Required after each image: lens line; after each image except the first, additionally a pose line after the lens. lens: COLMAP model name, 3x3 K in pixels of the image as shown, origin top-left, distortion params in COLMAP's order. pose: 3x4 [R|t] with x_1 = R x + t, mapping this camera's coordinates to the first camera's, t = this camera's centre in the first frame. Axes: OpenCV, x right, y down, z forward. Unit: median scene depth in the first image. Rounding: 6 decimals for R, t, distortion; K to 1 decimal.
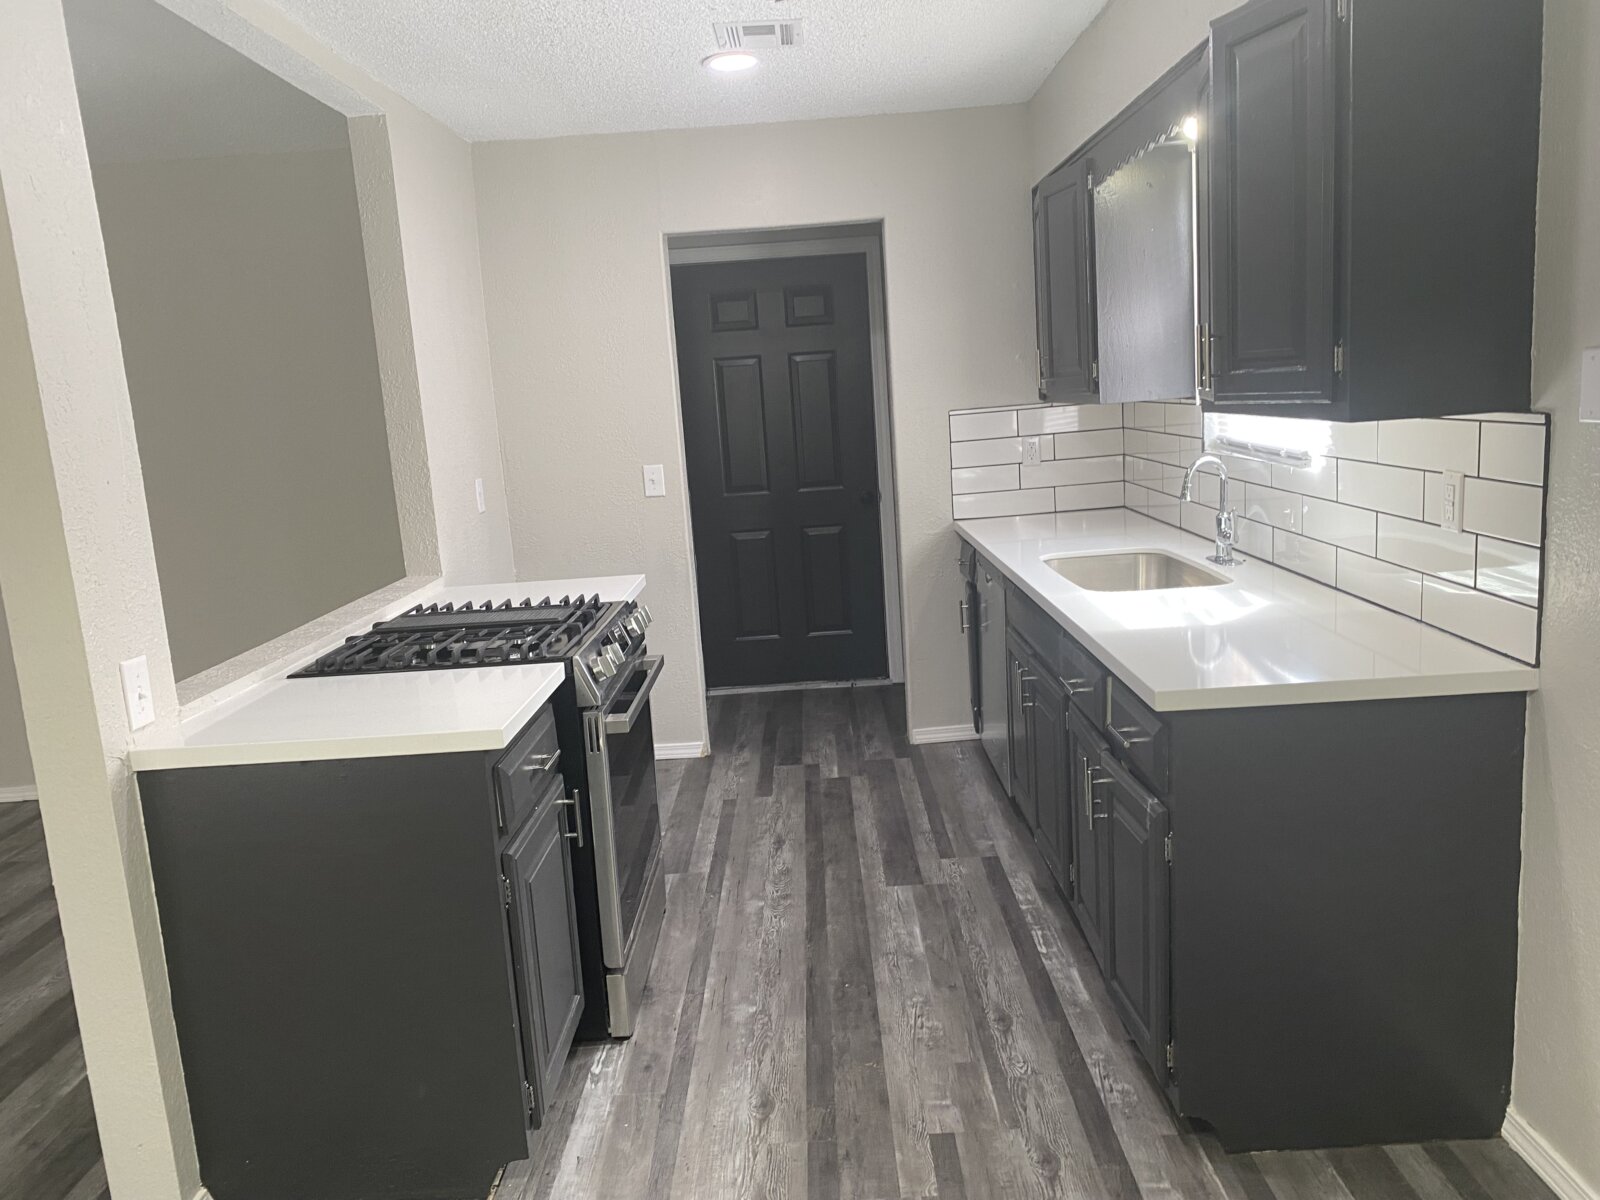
lens RADIAL K [[1213.7, 0, 806.6], [0, 1213.7, 606.8], [0, 0, 1]] dist [0.050840, -0.073129]
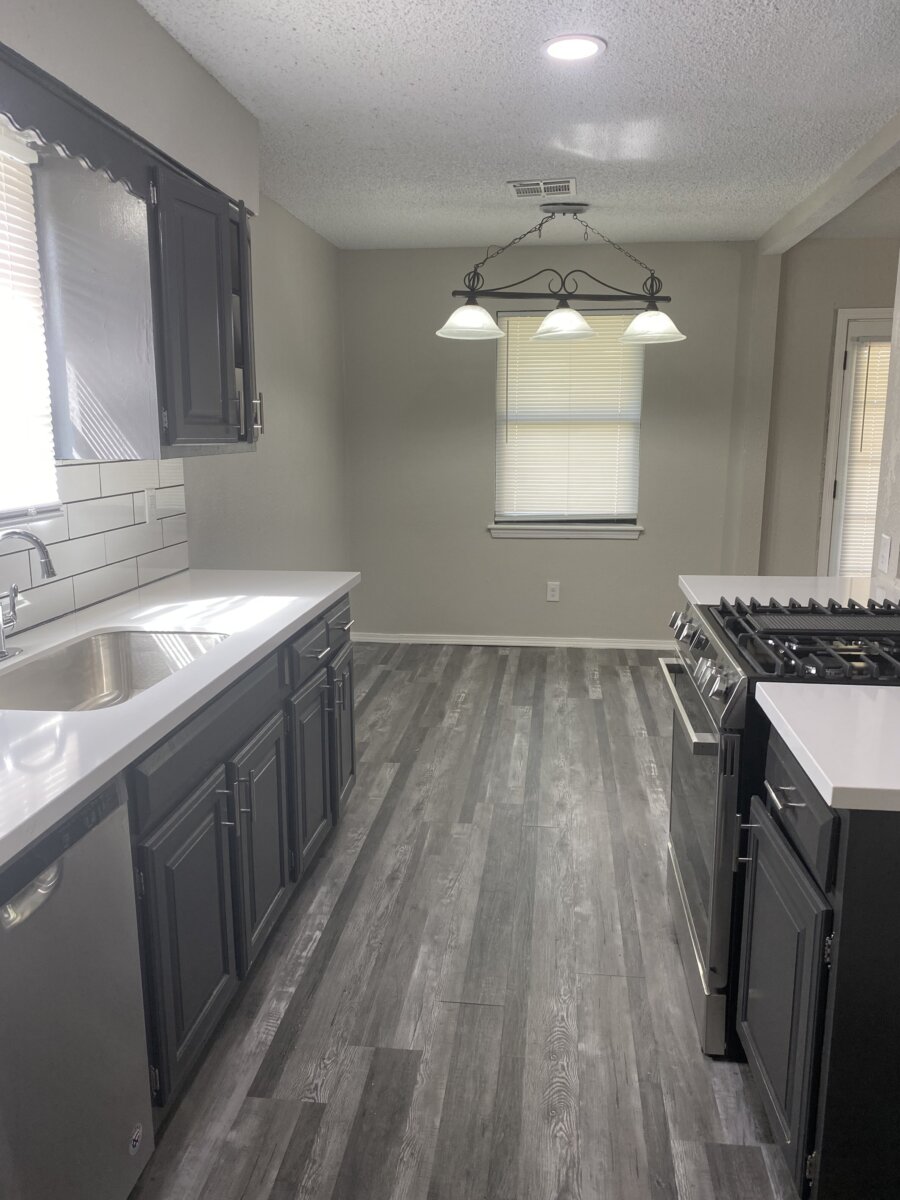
lens RADIAL K [[910.3, 0, 454.8], [0, 910.3, 598.1], [0, 0, 1]] dist [0.050840, -0.073129]
pose [[-0.991020, 0.042244, 0.126864, -0.043647], [0.084696, 0.932494, 0.351115, -0.254675], [-0.103468, 0.358707, -0.927698, 1.469870]]
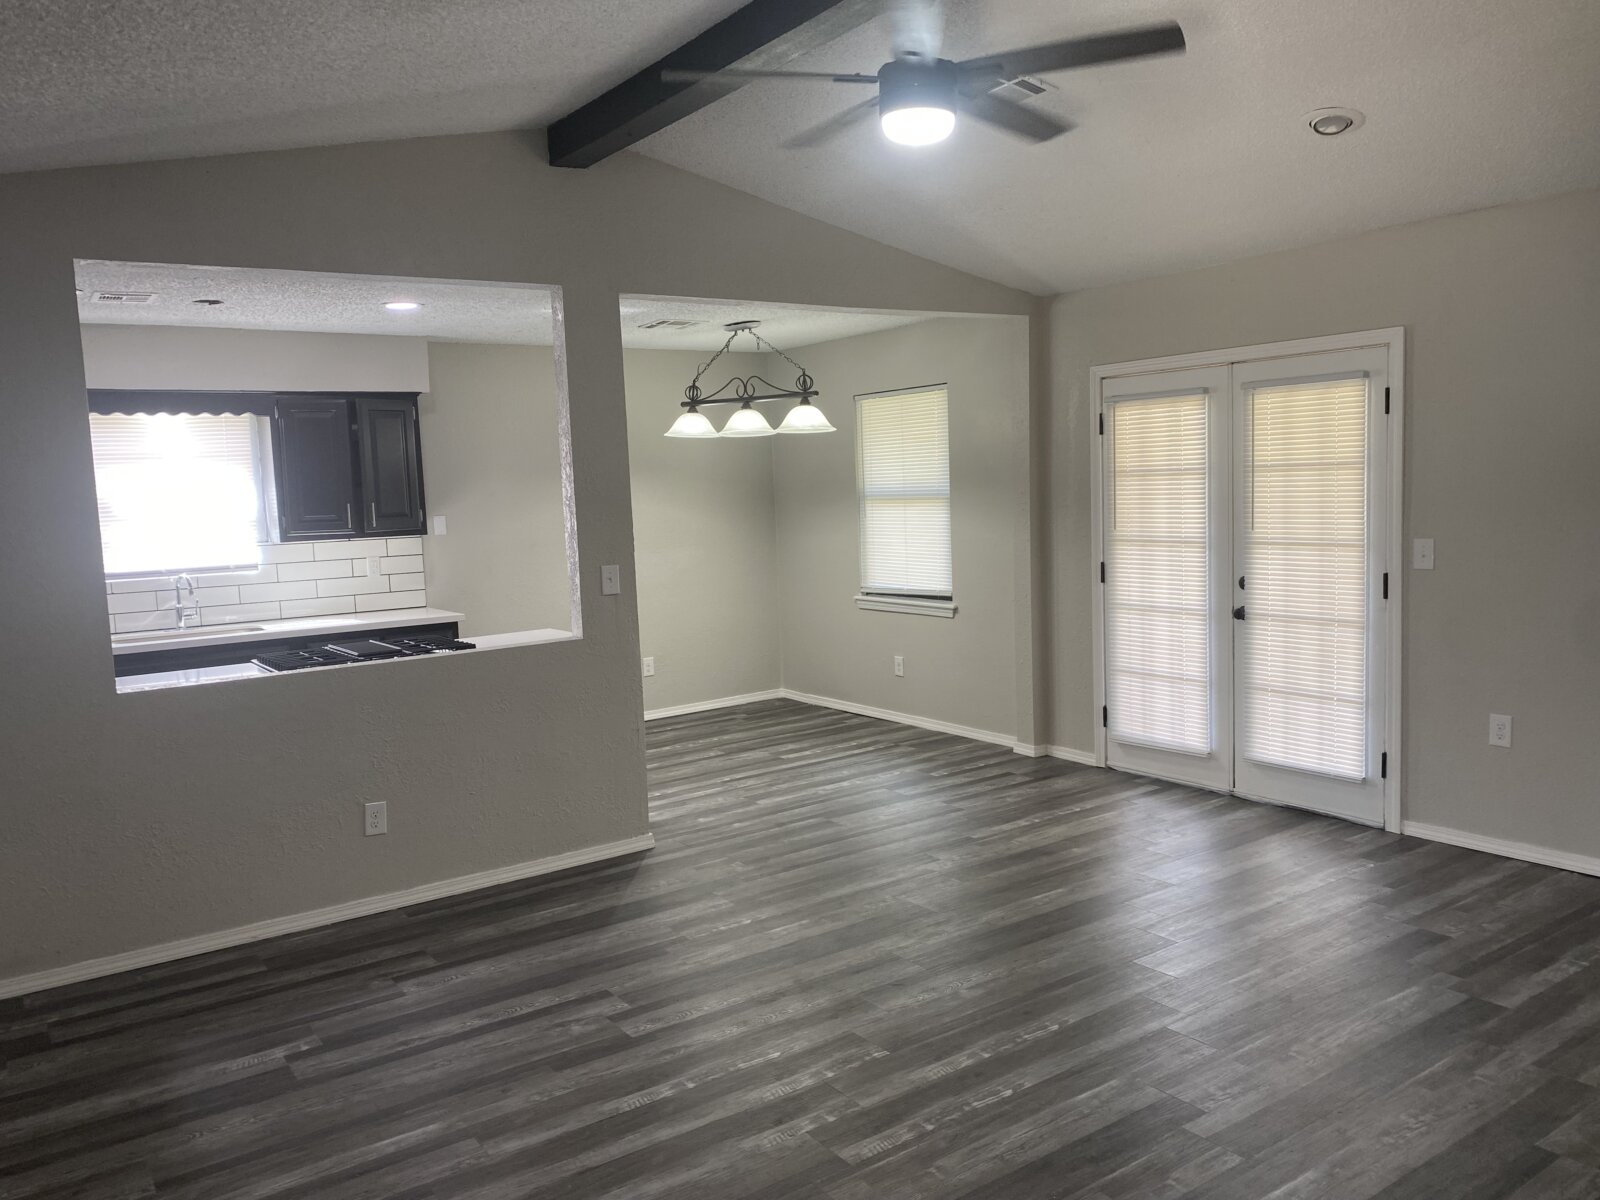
lens RADIAL K [[1213.7, 0, 788.9], [0, 1213.7, 597.1], [0, 0, 1]] dist [0.050840, -0.073129]
pose [[-0.566282, 0.008694, 0.824166, -1.679726], [0.220372, 0.965137, 0.141236, -0.140792], [-0.794205, 0.261602, -0.548455, 1.231474]]
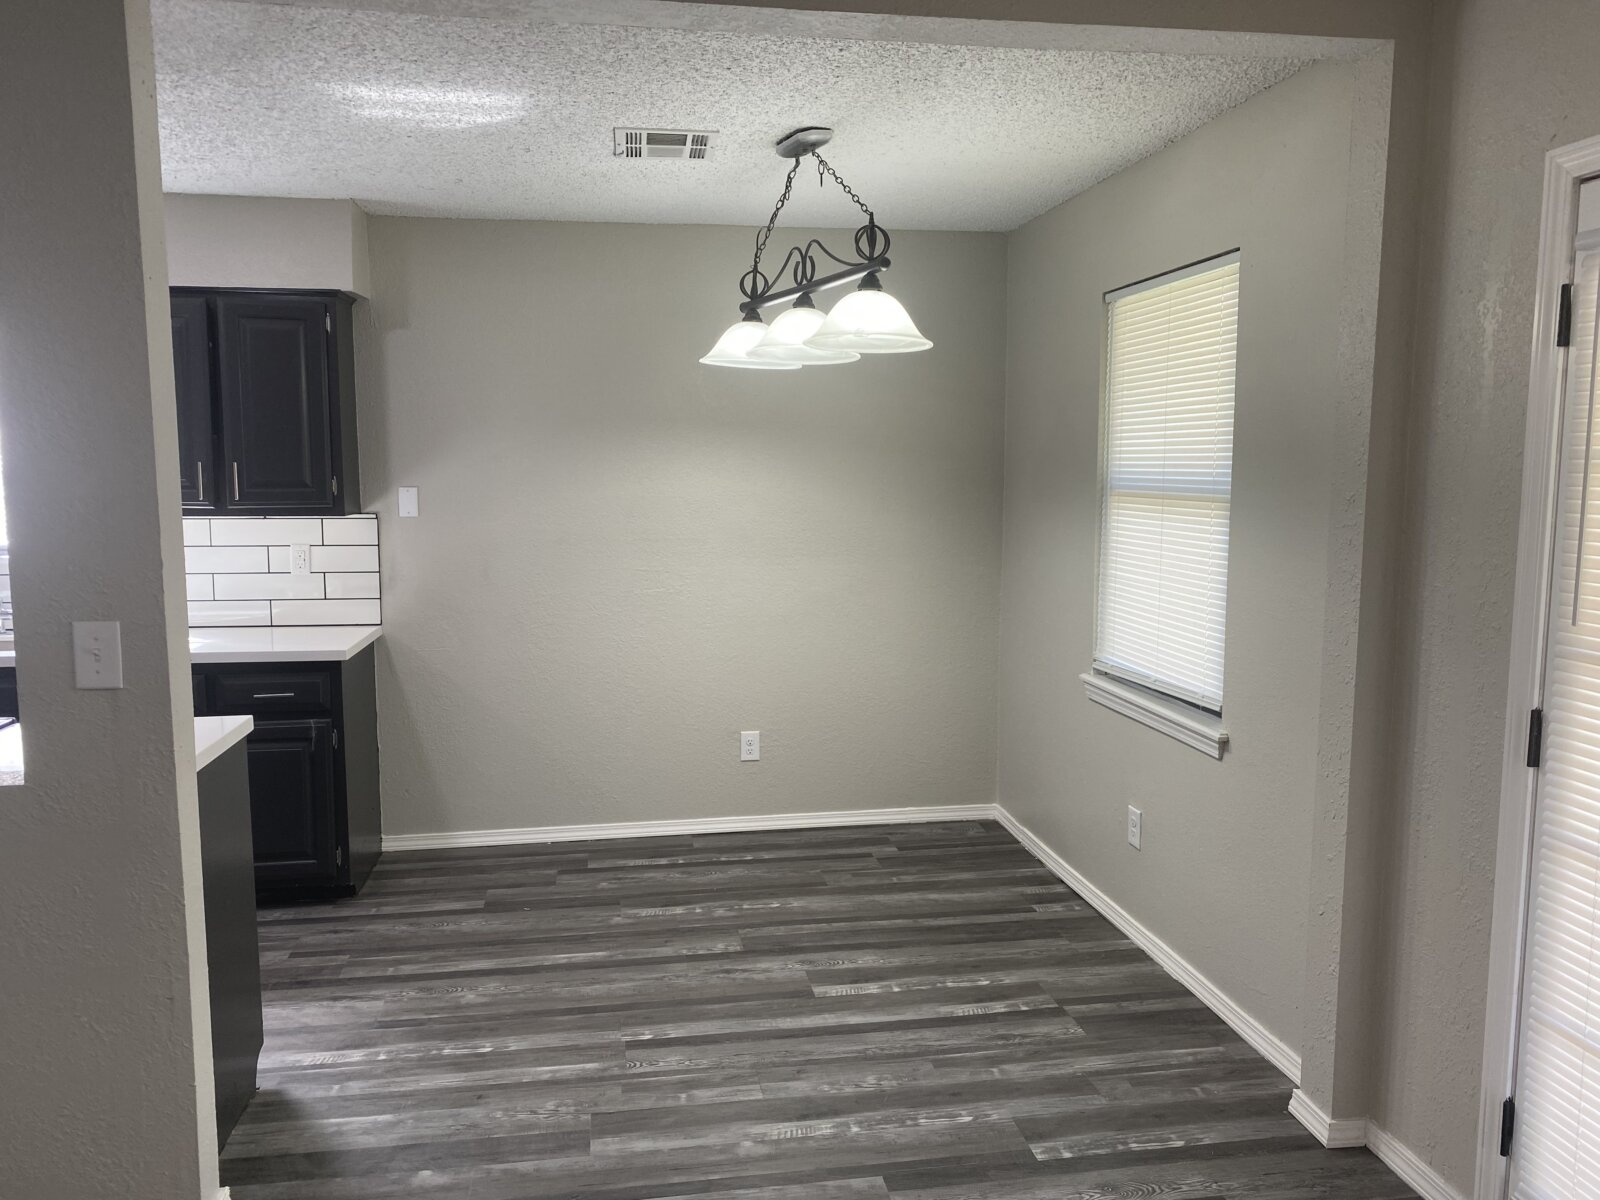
lens RADIAL K [[1213.7, 0, 790.2], [0, 1213.7, 604.4], [0, 0, 1]] dist [0.050840, -0.073129]
pose [[-0.157502, -0.046469, 0.986425, -1.042169], [0.182760, 0.980265, 0.075360, -0.011262], [-0.970460, 0.192148, -0.145902, 0.348210]]
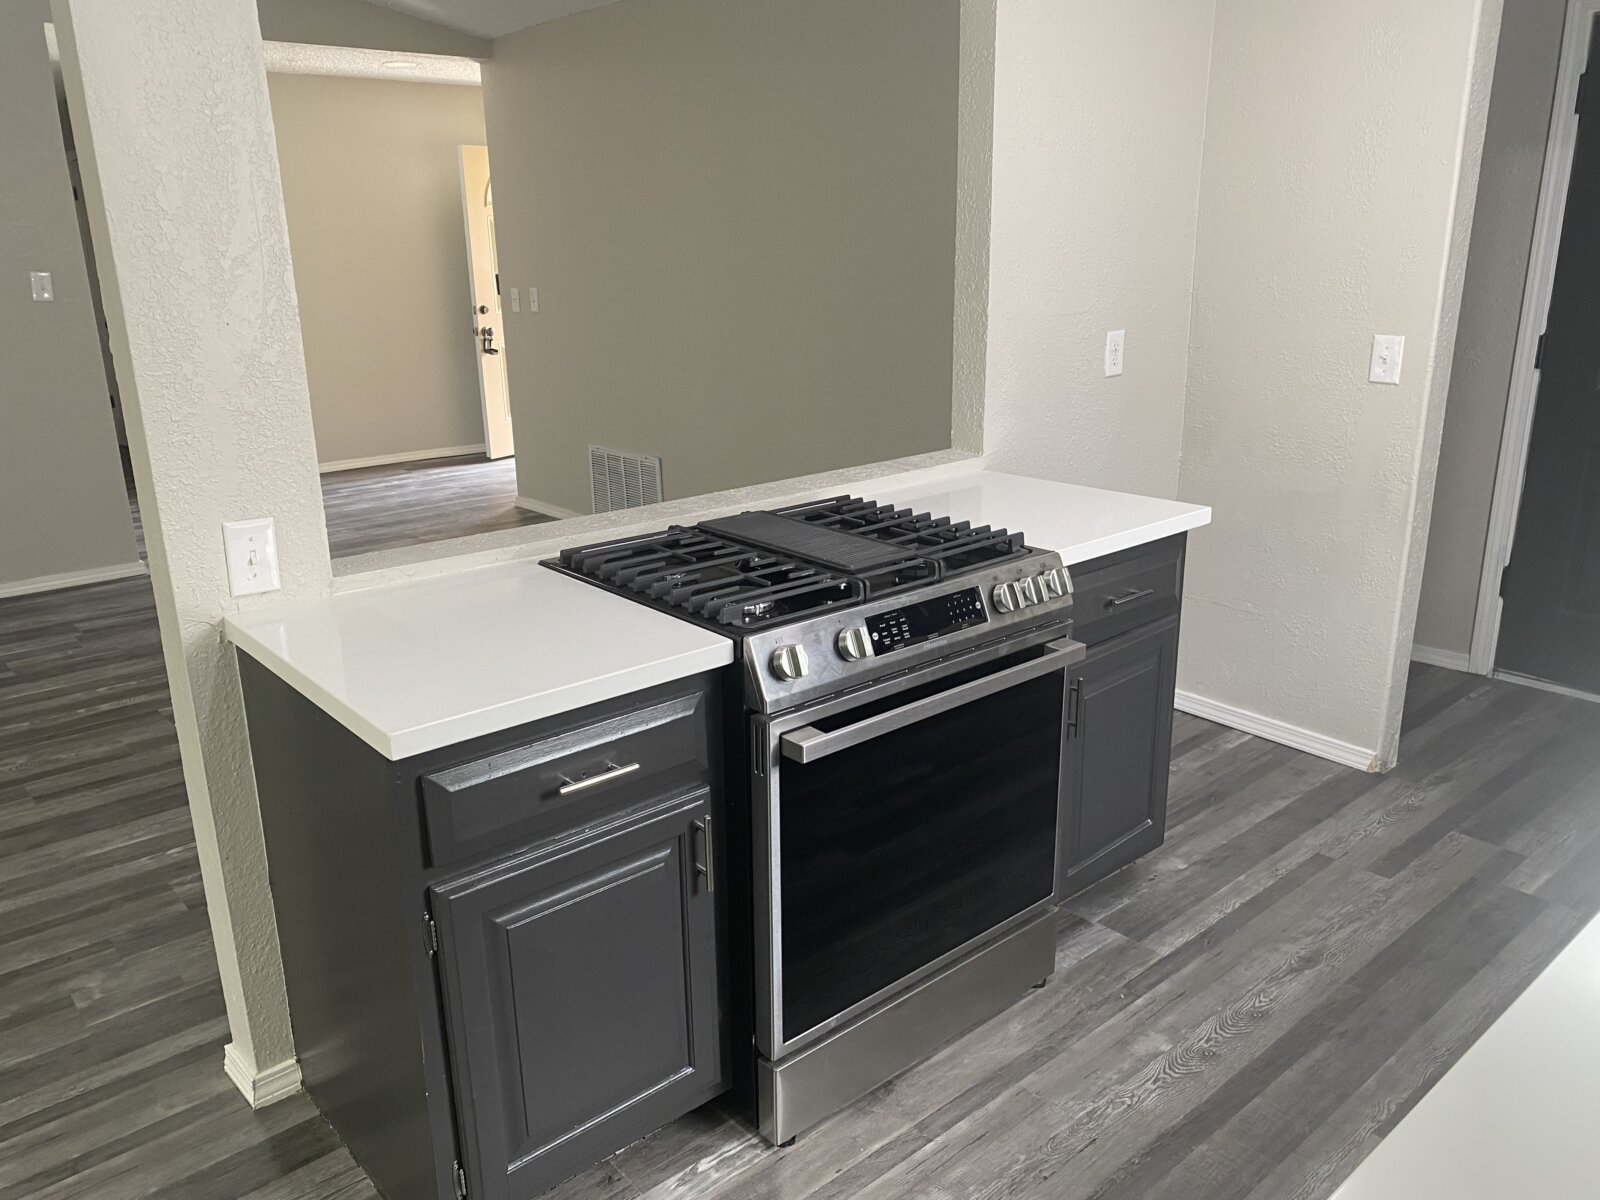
lens RADIAL K [[1213.7, 0, 801.6], [0, 1213.7, 628.1], [0, 0, 1]] dist [0.050840, -0.073129]
pose [[0.655366, 0.285791, -0.699156, 0.231196], [-0.158102, 0.957052, 0.243011, -0.101773], [0.738579, -0.048723, 0.672404, 0.423971]]
